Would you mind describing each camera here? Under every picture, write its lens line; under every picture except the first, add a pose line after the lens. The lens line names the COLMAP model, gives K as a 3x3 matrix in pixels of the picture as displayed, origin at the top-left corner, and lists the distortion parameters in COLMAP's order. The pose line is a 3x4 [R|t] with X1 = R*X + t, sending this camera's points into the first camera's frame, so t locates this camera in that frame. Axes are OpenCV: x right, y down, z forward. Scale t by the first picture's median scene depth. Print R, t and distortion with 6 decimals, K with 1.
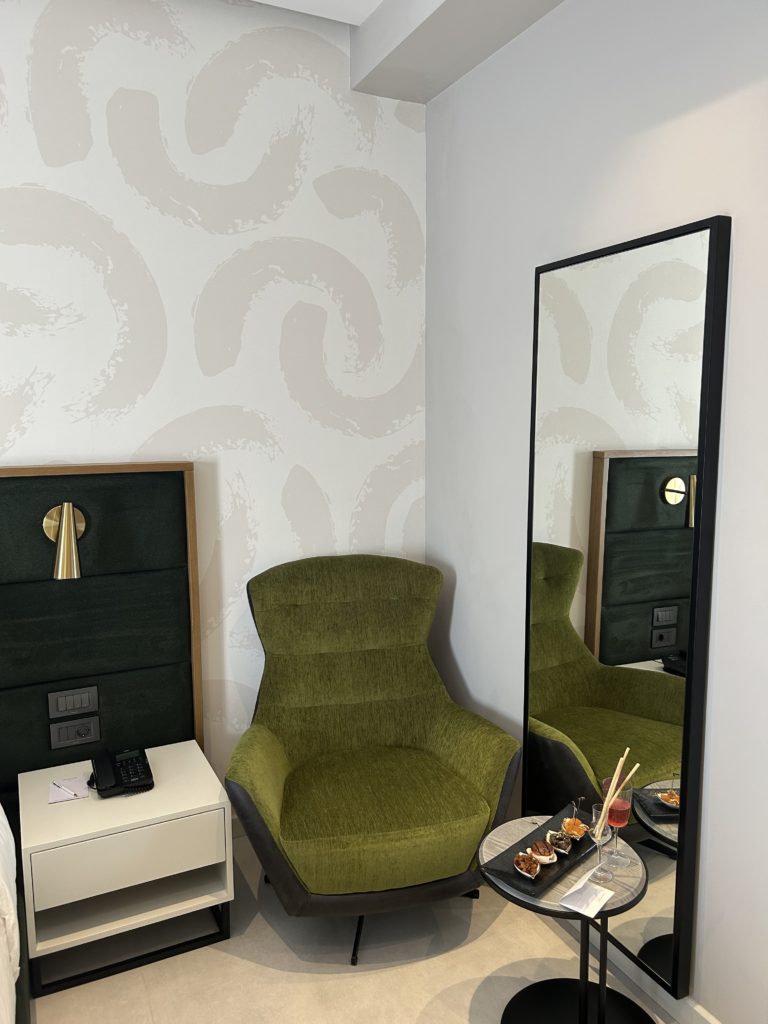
lens RADIAL K [[776.0, 0, 383.5], [0, 776.0, 516.4], [0, 0, 1]] dist [0.037301, -0.030530]
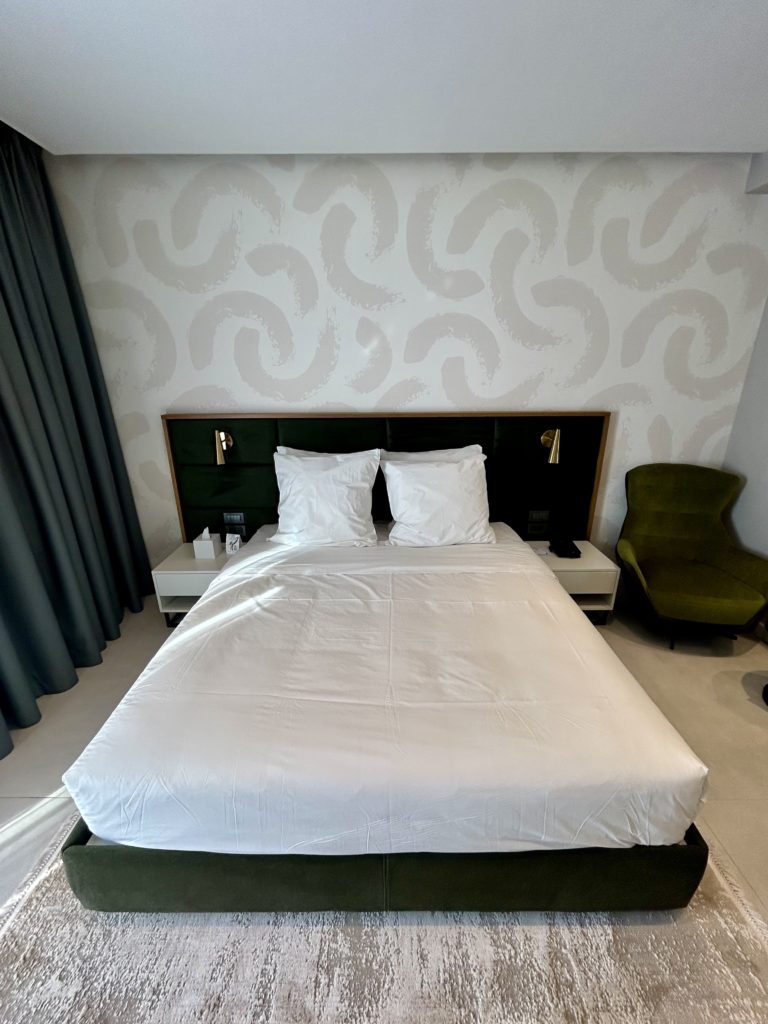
lens RADIAL K [[414.8, 0, 387.2], [0, 414.8, 513.0], [0, 0, 1]] dist [-0.001711, -0.000077]
pose [[0.898459, 0.143524, -0.414936, -0.277132], [-0.059631, 0.976194, 0.208540, -0.001401], [0.434989, -0.162621, 0.885629, -0.273250]]
